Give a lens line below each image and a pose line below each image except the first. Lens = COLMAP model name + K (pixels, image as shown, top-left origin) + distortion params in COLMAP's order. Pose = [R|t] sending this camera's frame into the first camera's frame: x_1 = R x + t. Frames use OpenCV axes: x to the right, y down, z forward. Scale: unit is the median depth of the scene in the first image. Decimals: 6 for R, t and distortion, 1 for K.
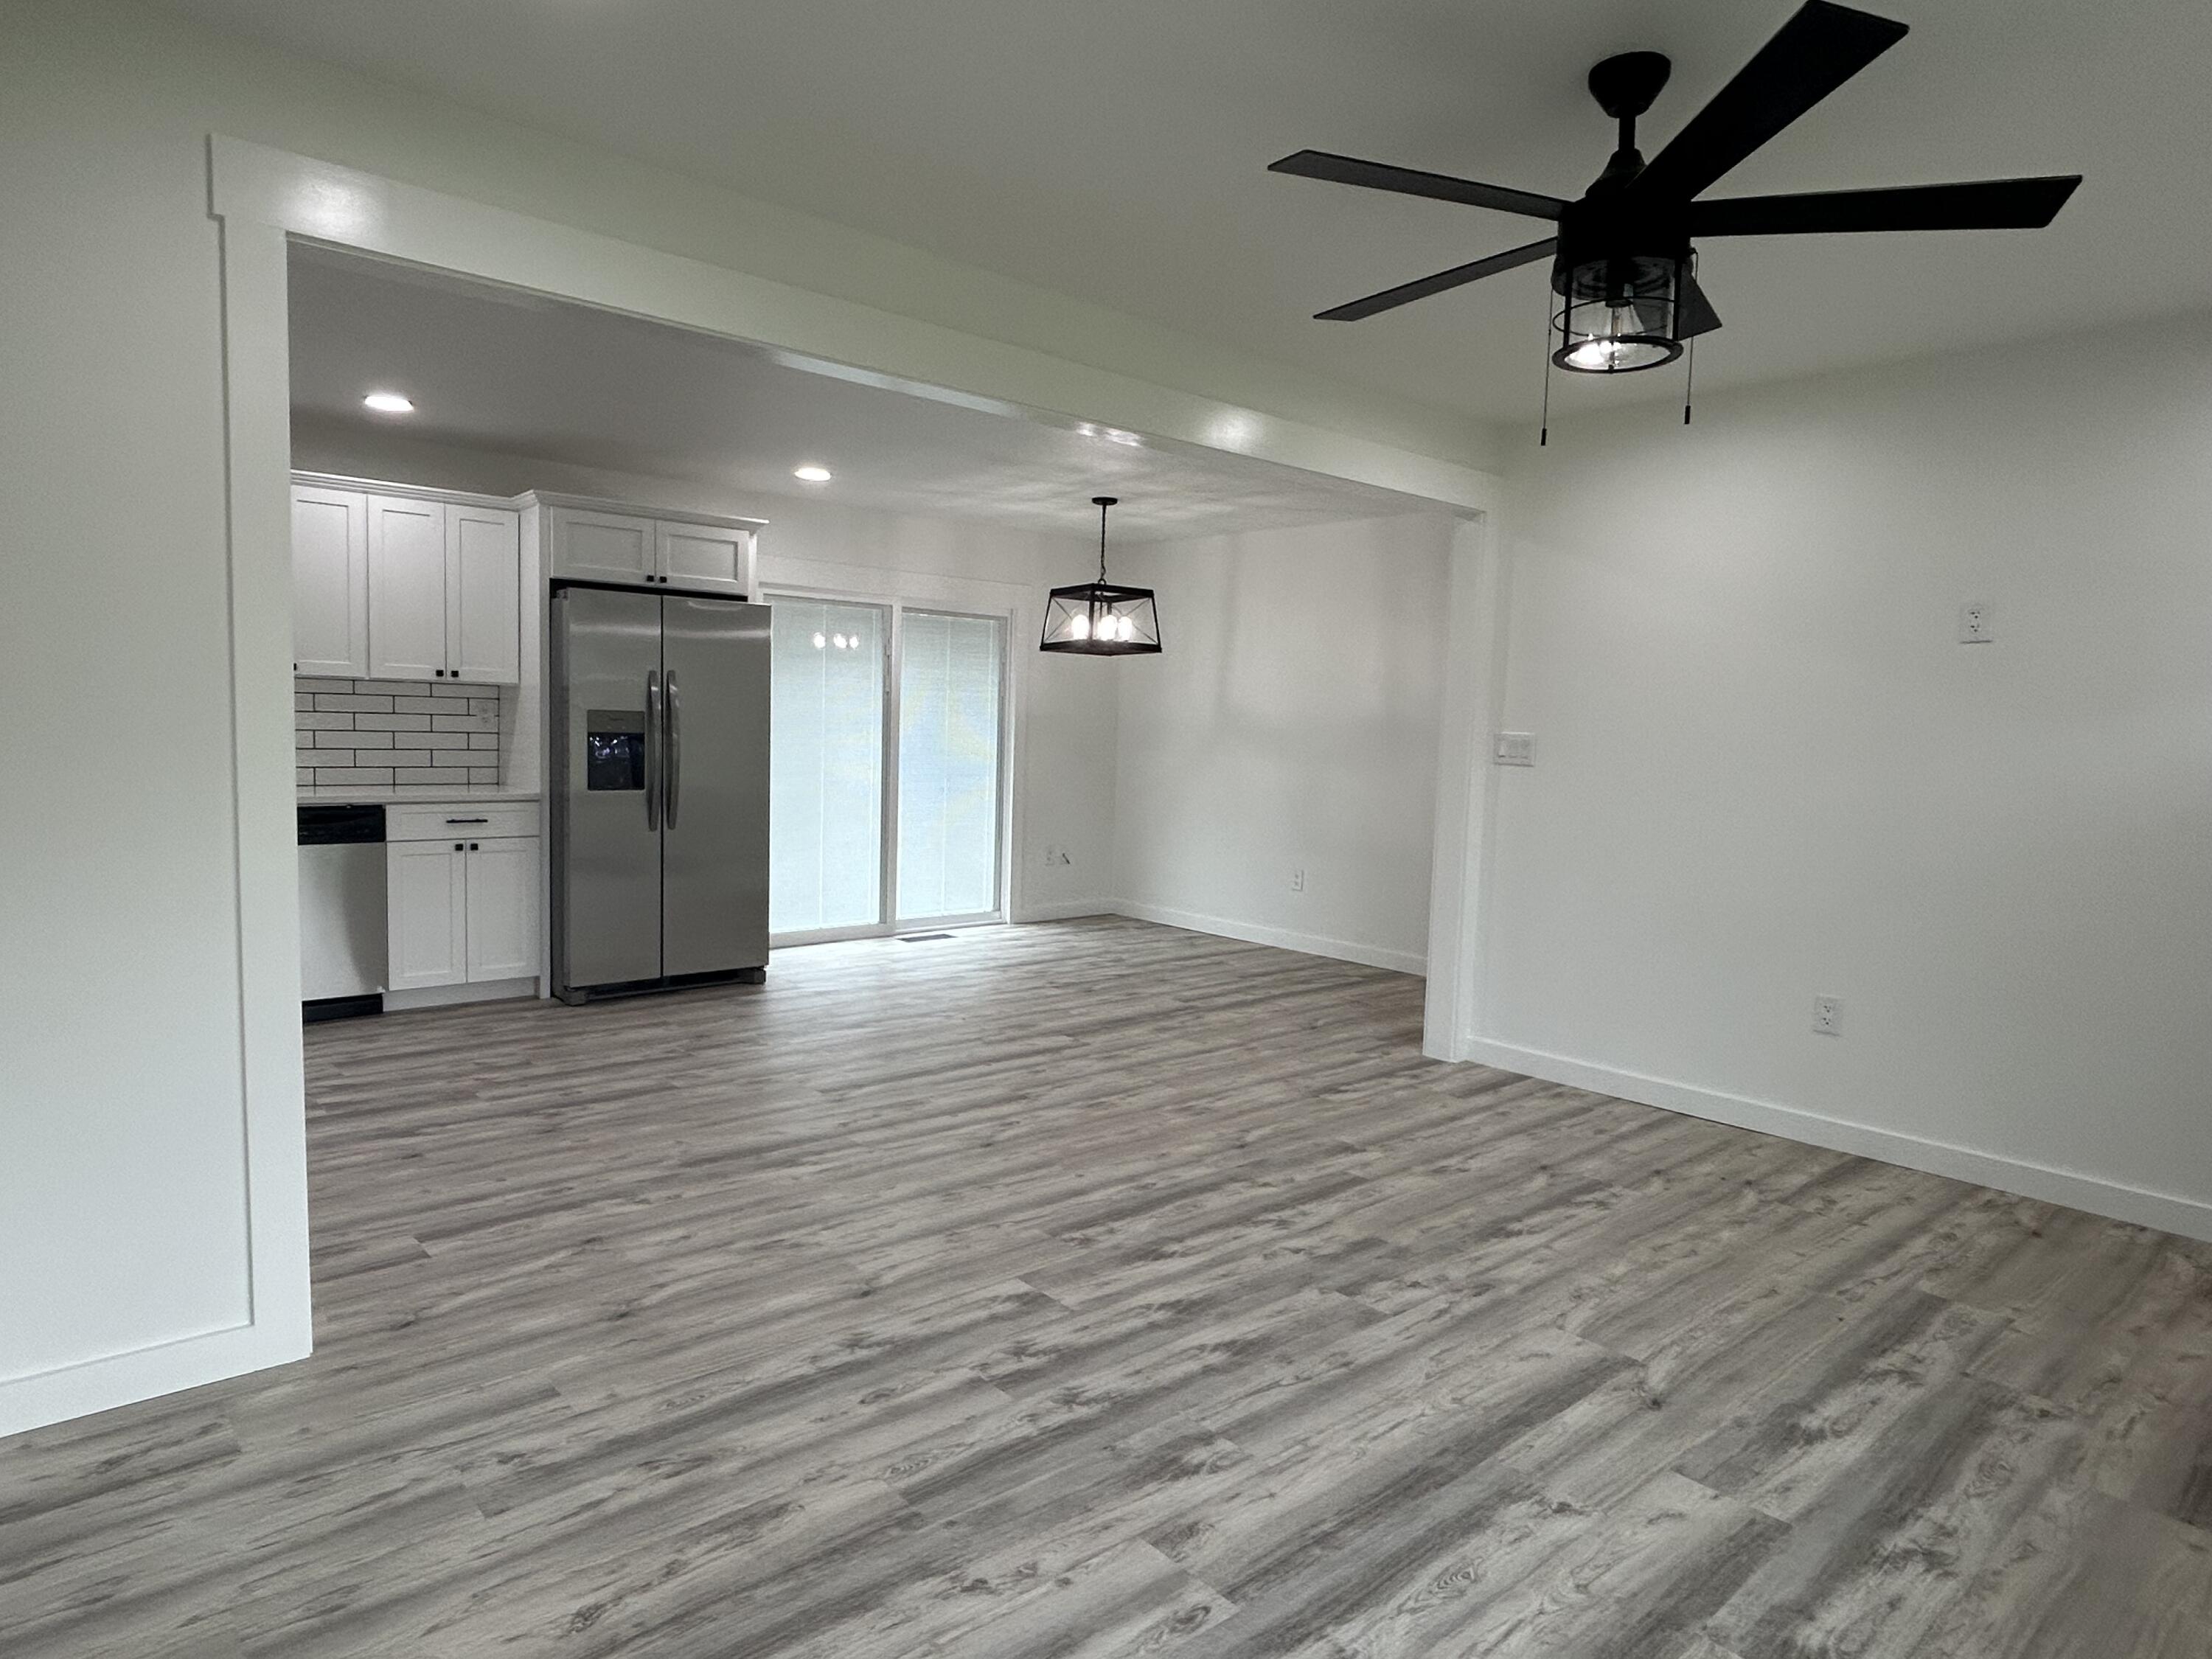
lens RADIAL K [[1303.6, 0, 1094.4], [0, 1303.6, 815.8], [0, 0, 1]] dist [-0.000326, 0.000092]
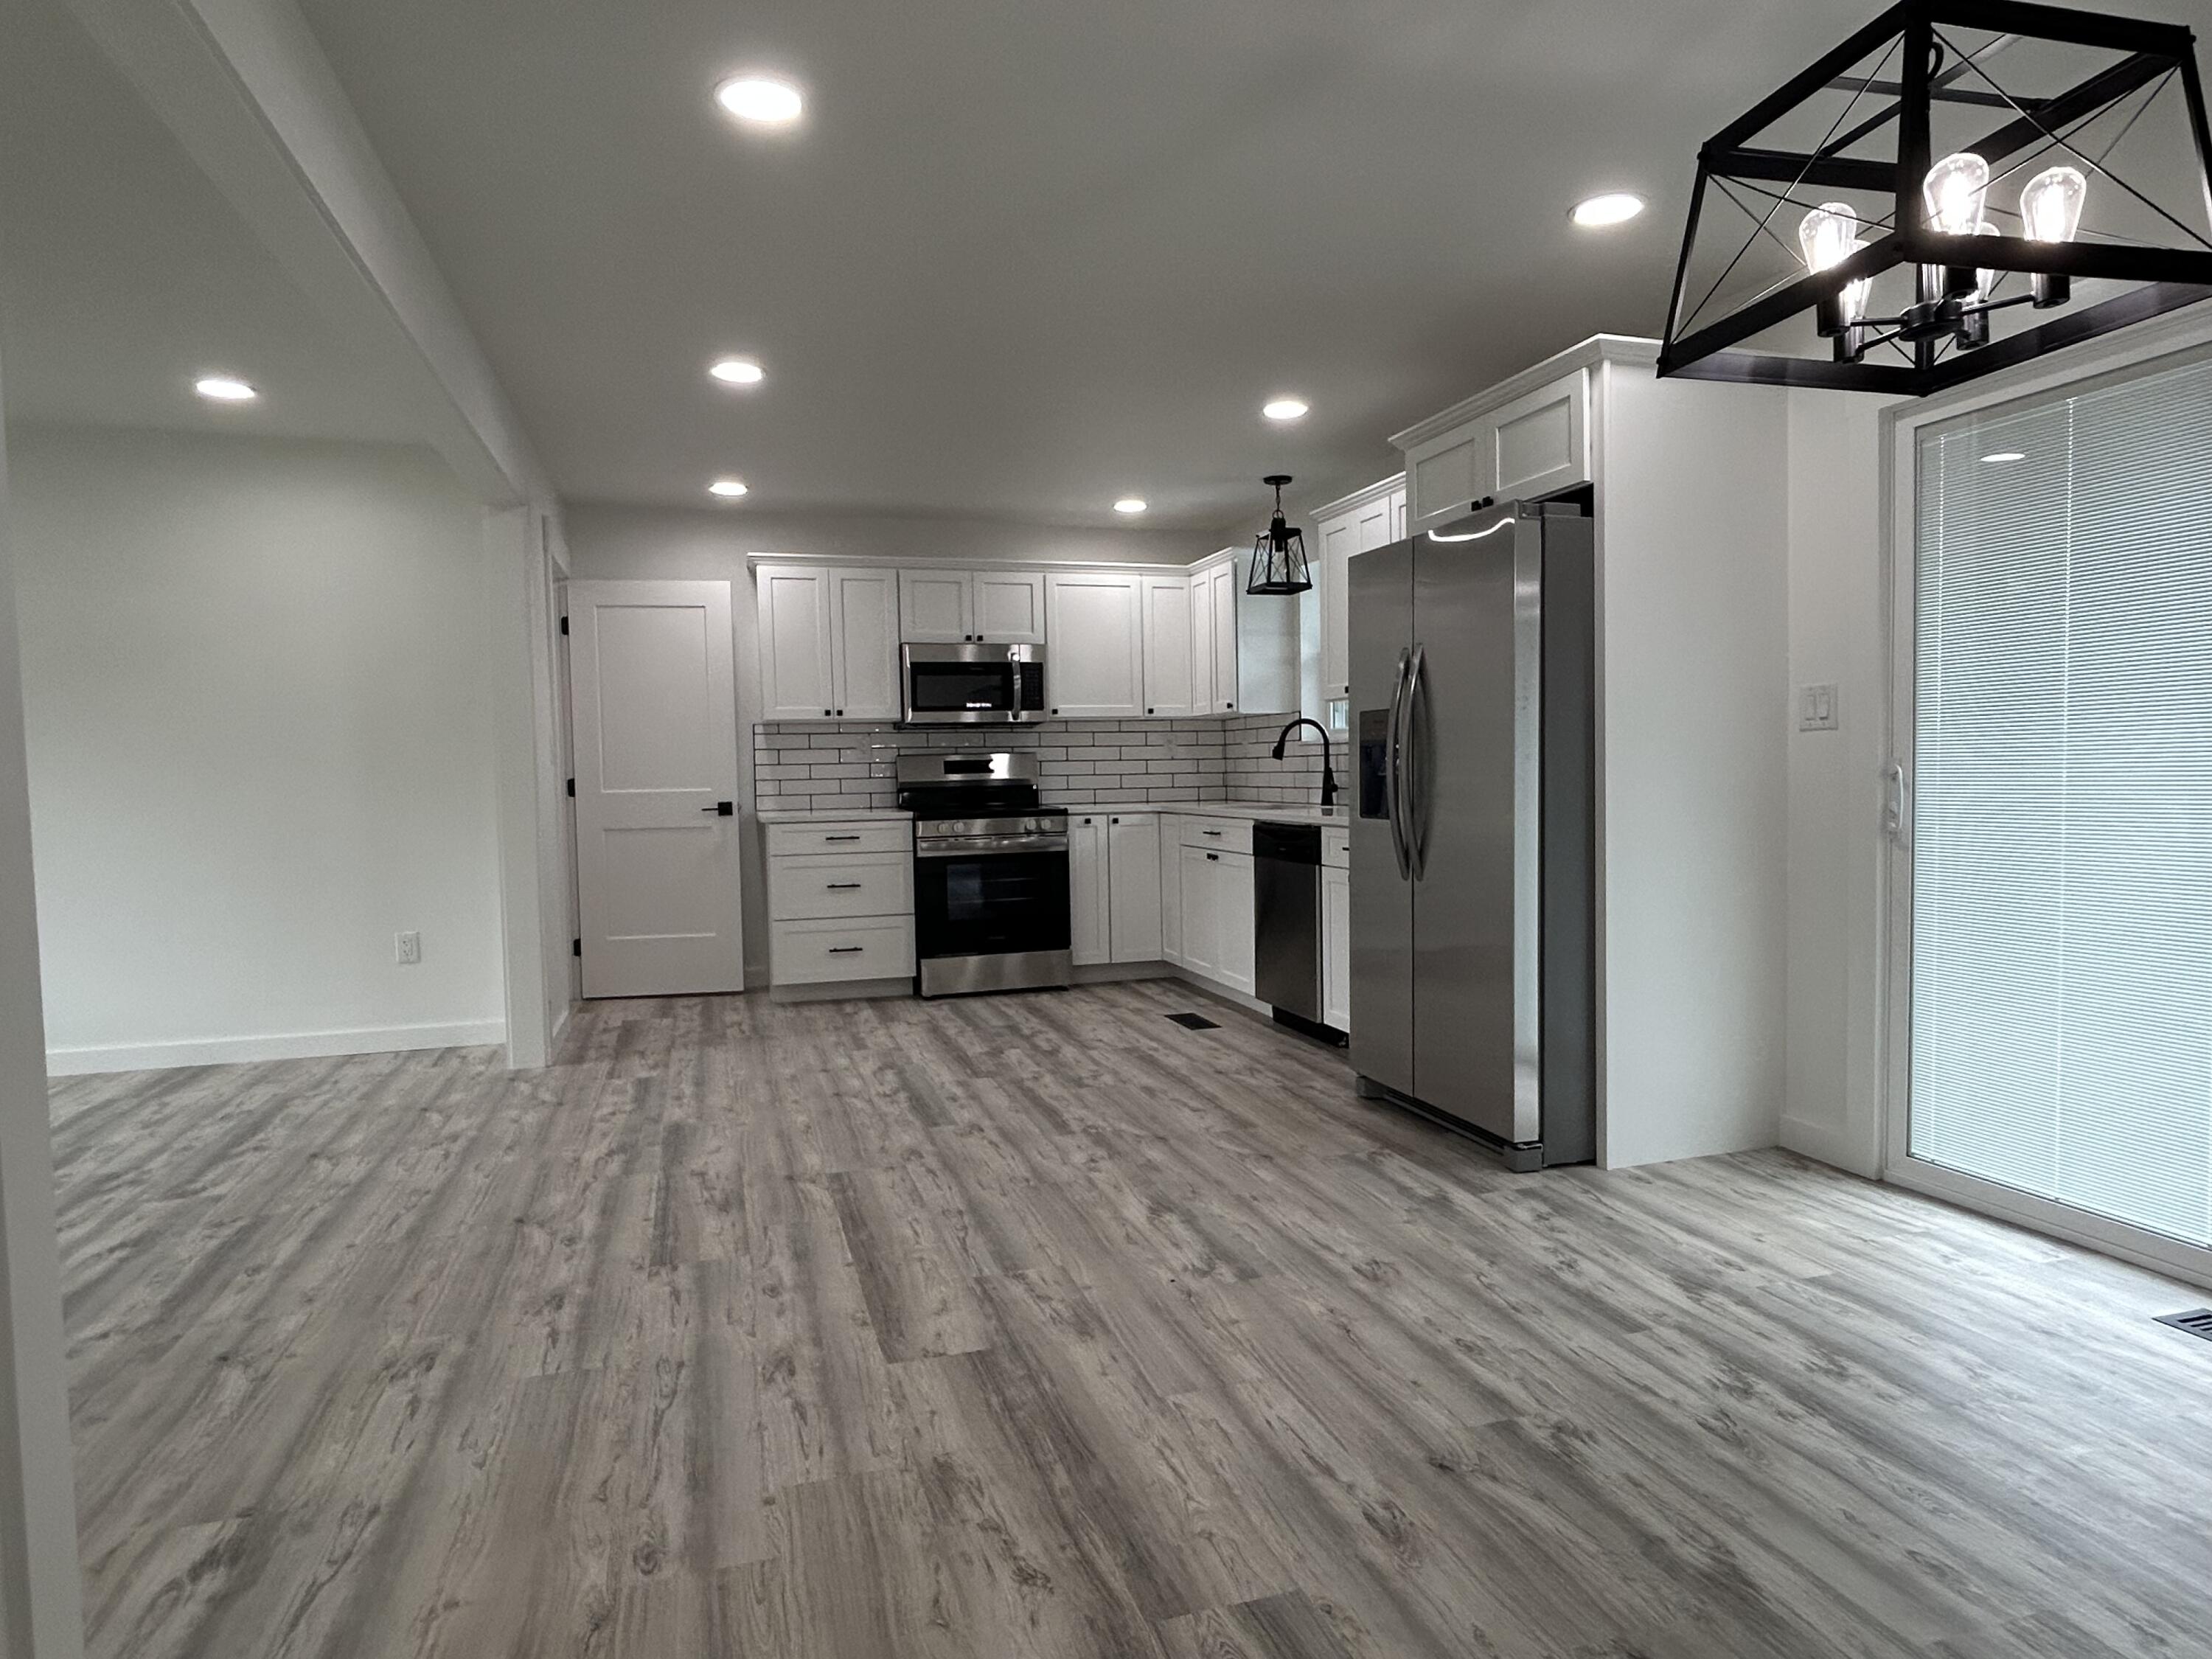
lens RADIAL K [[1303.6, 0, 1106.9], [0, 1303.6, 835.1], [0, 0, 1]] dist [-0.000326, 0.000092]
pose [[-0.405404, 0.025356, -0.913786, 0.576963], [-0.060097, 0.996714, 0.054319, -0.065819], [0.912160, 0.076937, -0.402548, 1.840588]]
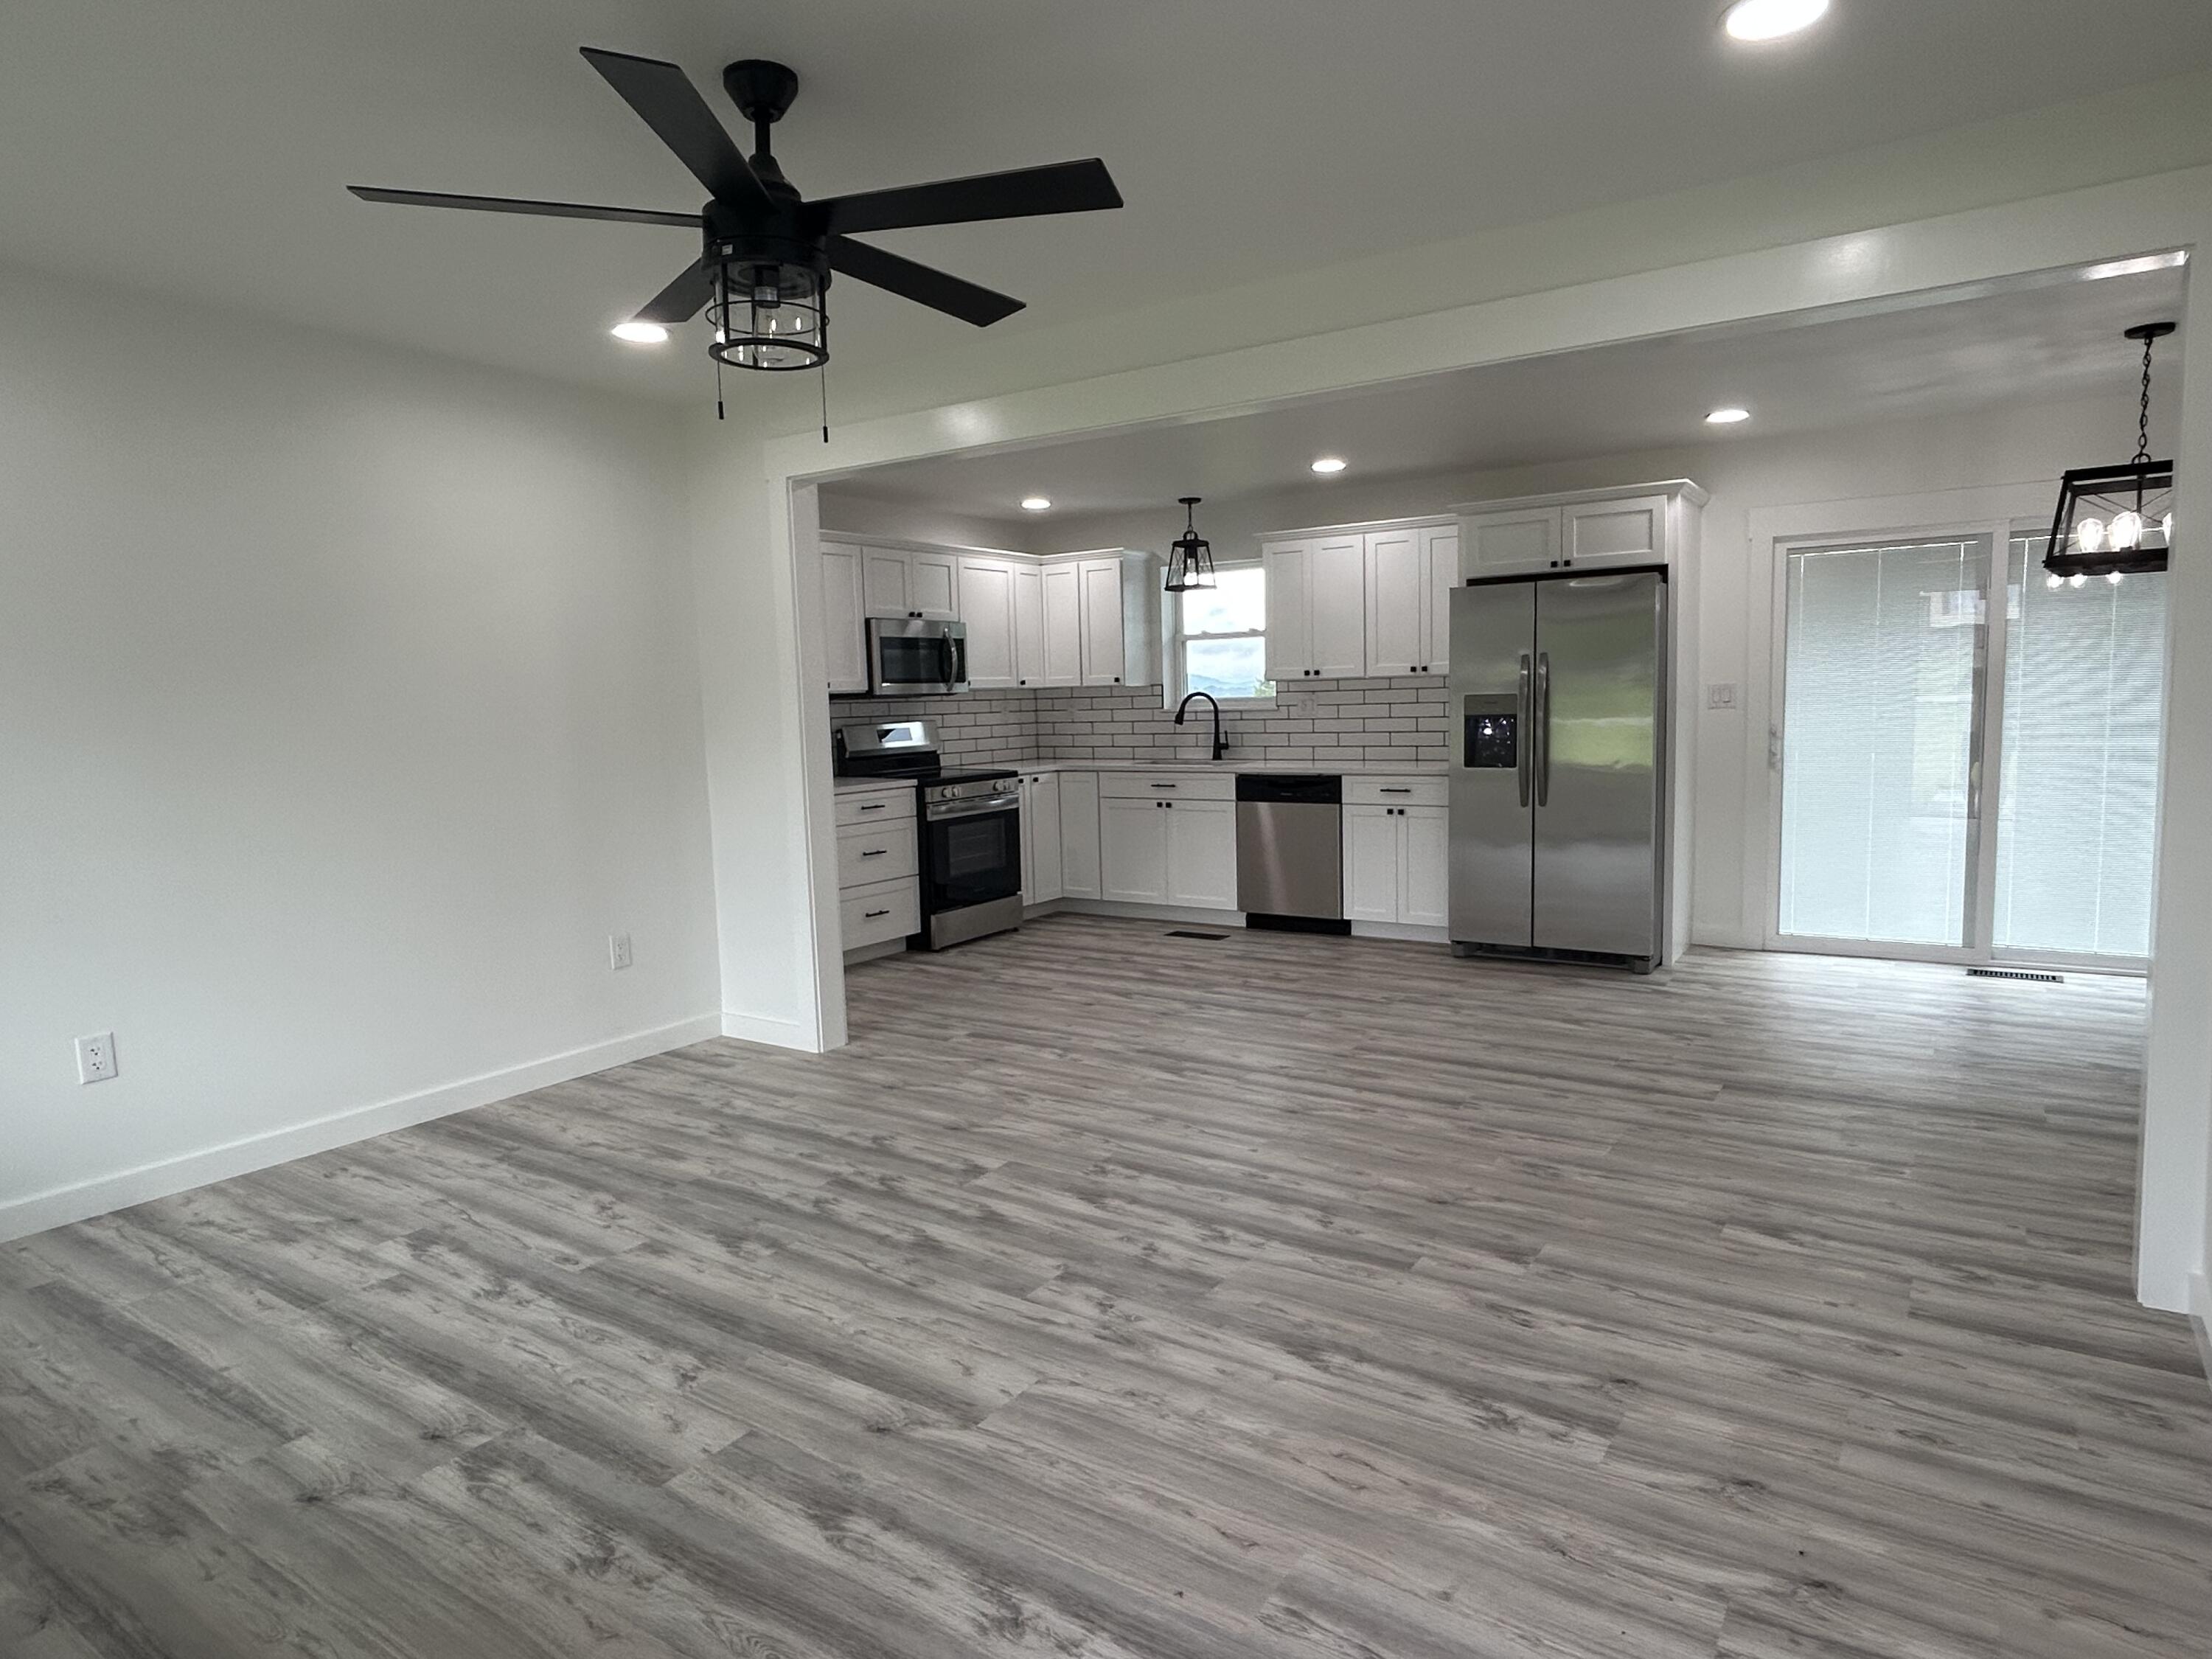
lens RADIAL K [[1303.6, 0, 1100.0], [0, 1303.6, 828.8], [0, 0, 1]] dist [-0.000326, 0.000092]
pose [[0.255362, 0.062720, -0.964809, 0.964304], [-0.035929, 0.997820, 0.055356, -0.027148], [0.966178, 0.020529, 0.257058, 0.644968]]
